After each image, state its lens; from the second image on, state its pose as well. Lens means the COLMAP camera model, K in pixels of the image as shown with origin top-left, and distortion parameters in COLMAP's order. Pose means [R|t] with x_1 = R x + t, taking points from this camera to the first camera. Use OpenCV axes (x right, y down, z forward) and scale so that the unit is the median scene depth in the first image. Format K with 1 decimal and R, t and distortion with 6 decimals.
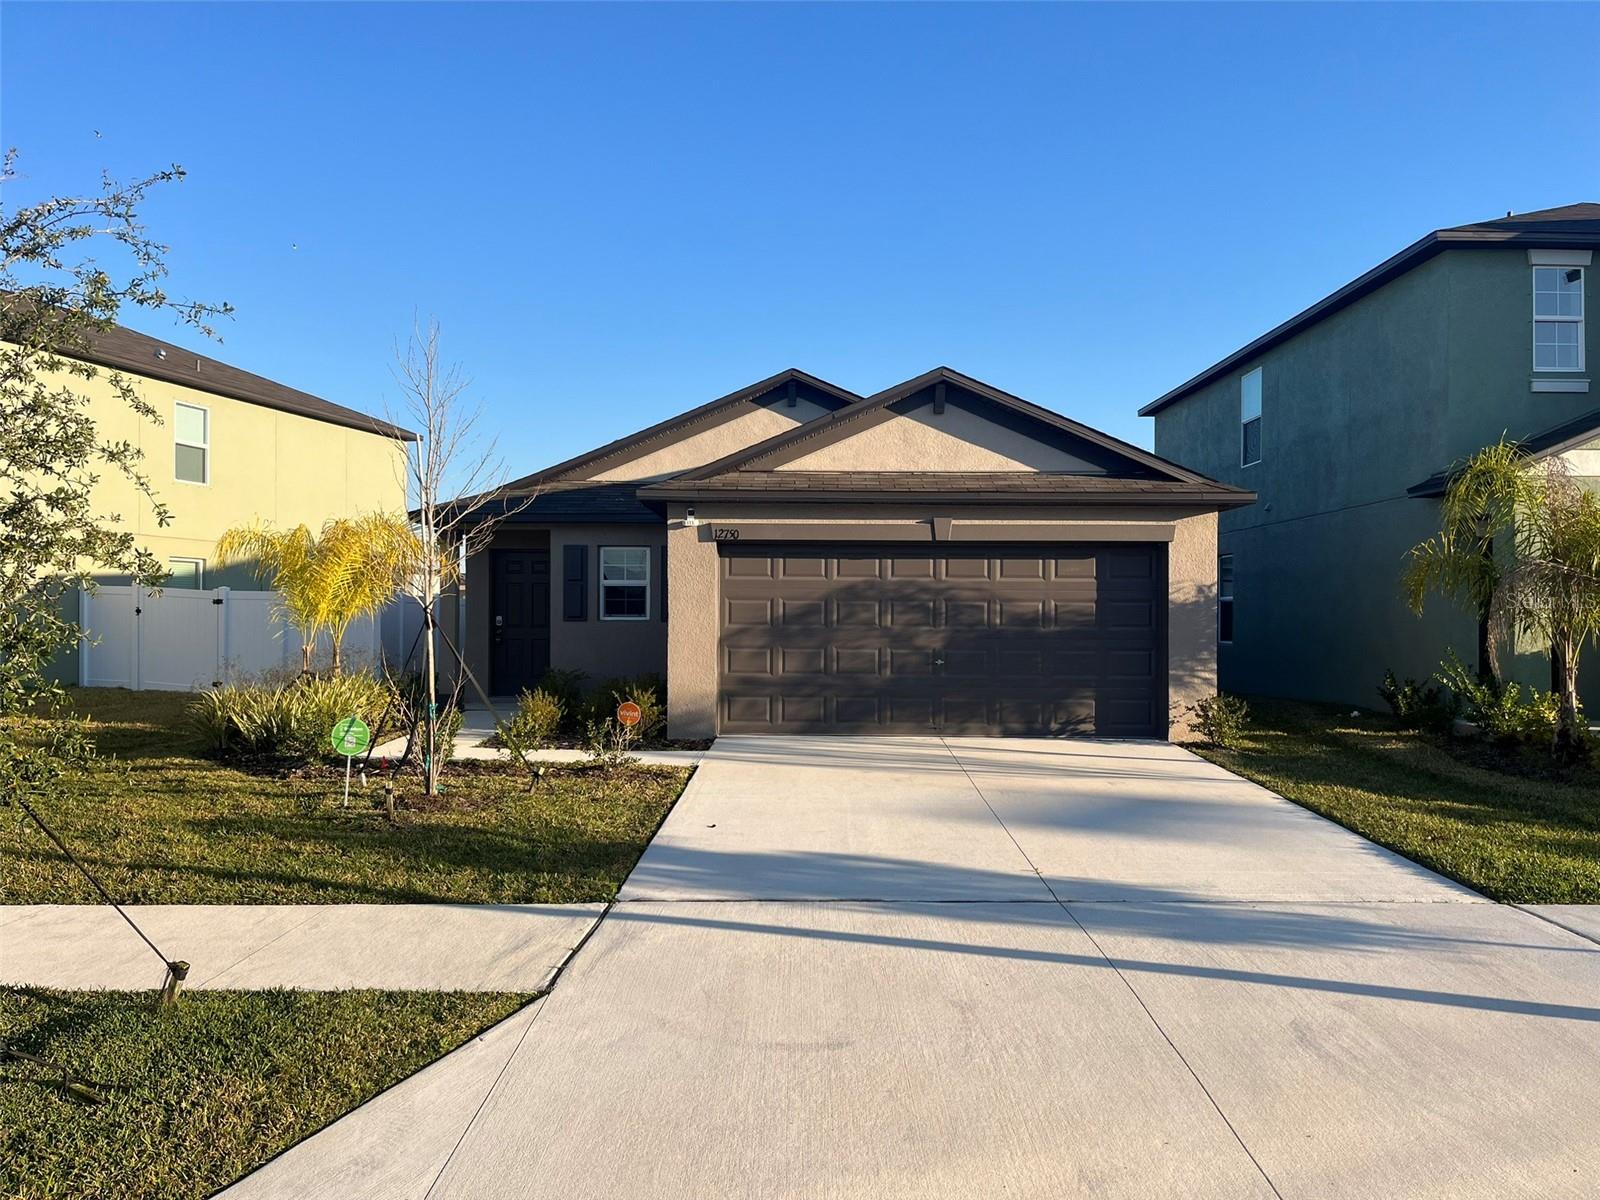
lens RADIAL K [[1218.1, 0, 771.3], [0, 1218.1, 599.5], [0, 0, 1]] dist [0.060708, -0.082371]
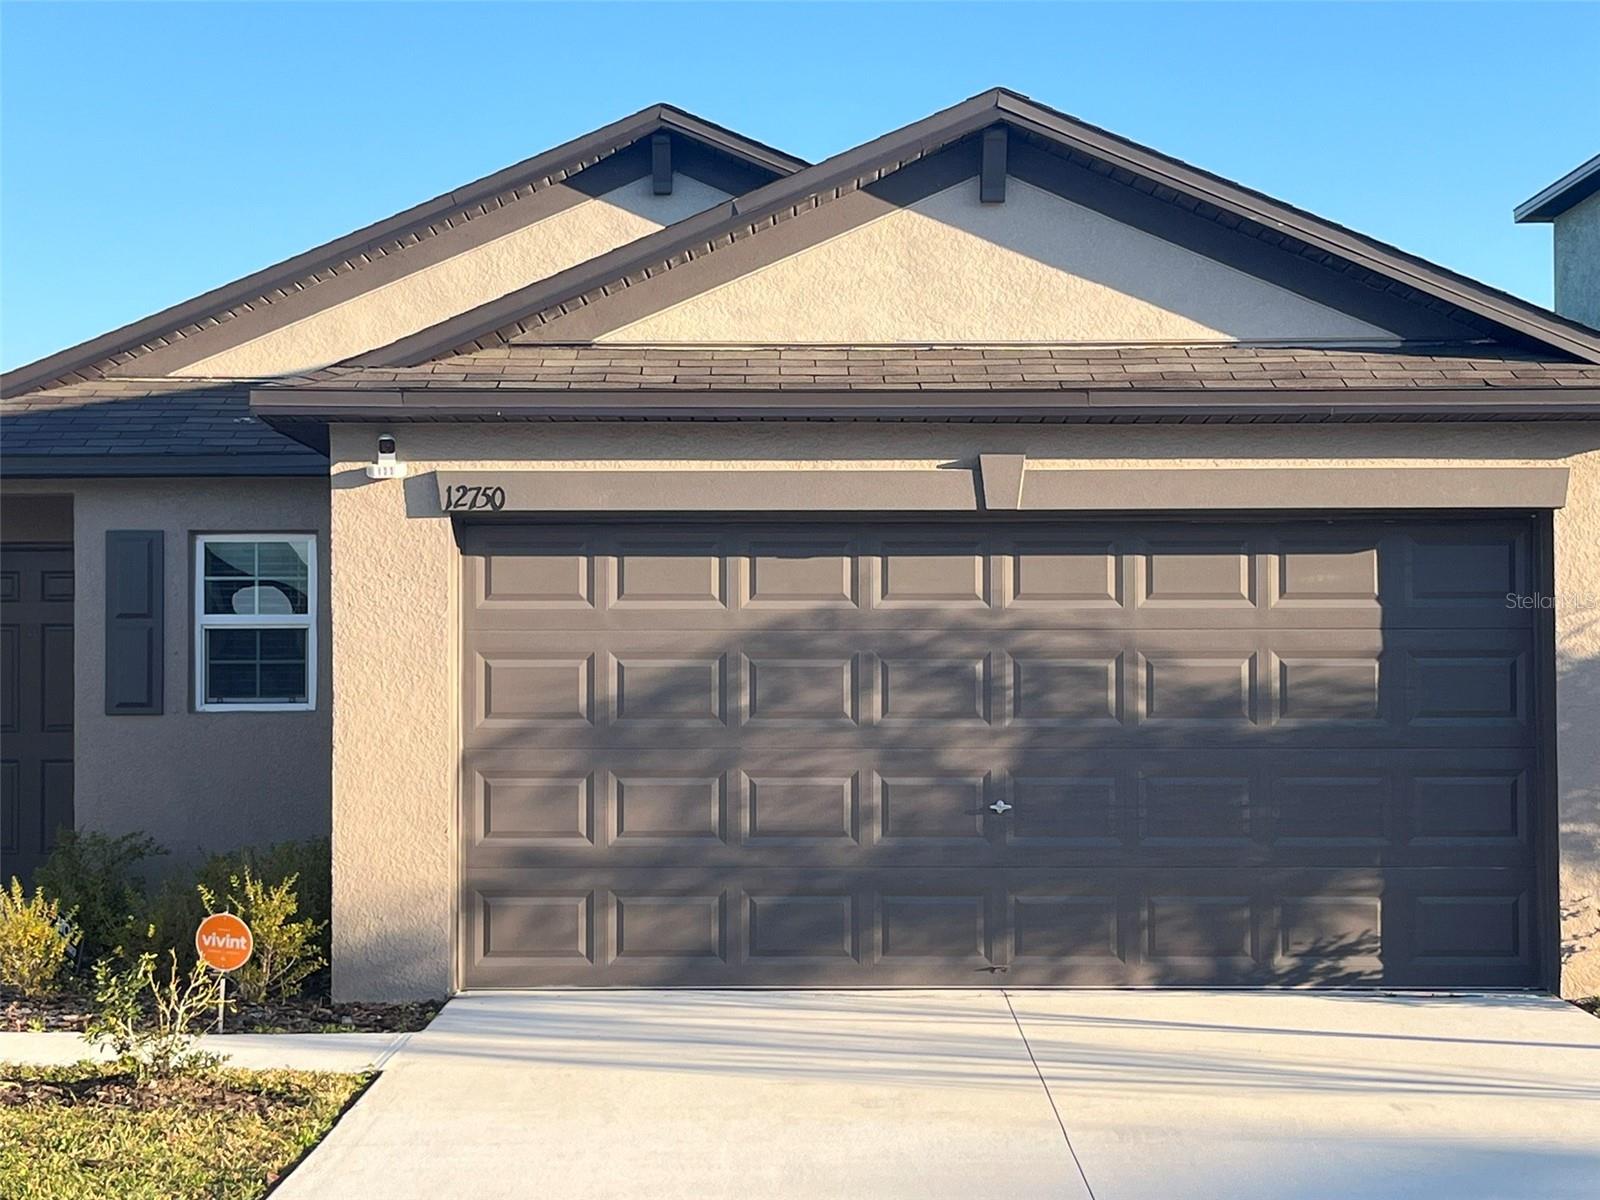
lens RADIAL K [[2712.9, 0, 799.6], [0, 2712.9, 603.8], [0, 0, 1]] dist [0.028278, 0.125202]
pose [[0.999961, -0.007649, 0.004488, 0.066888], [0.007754, 0.999686, -0.023842, 0.004170], [-0.004305, 0.023876, 0.999706, 0.089406]]
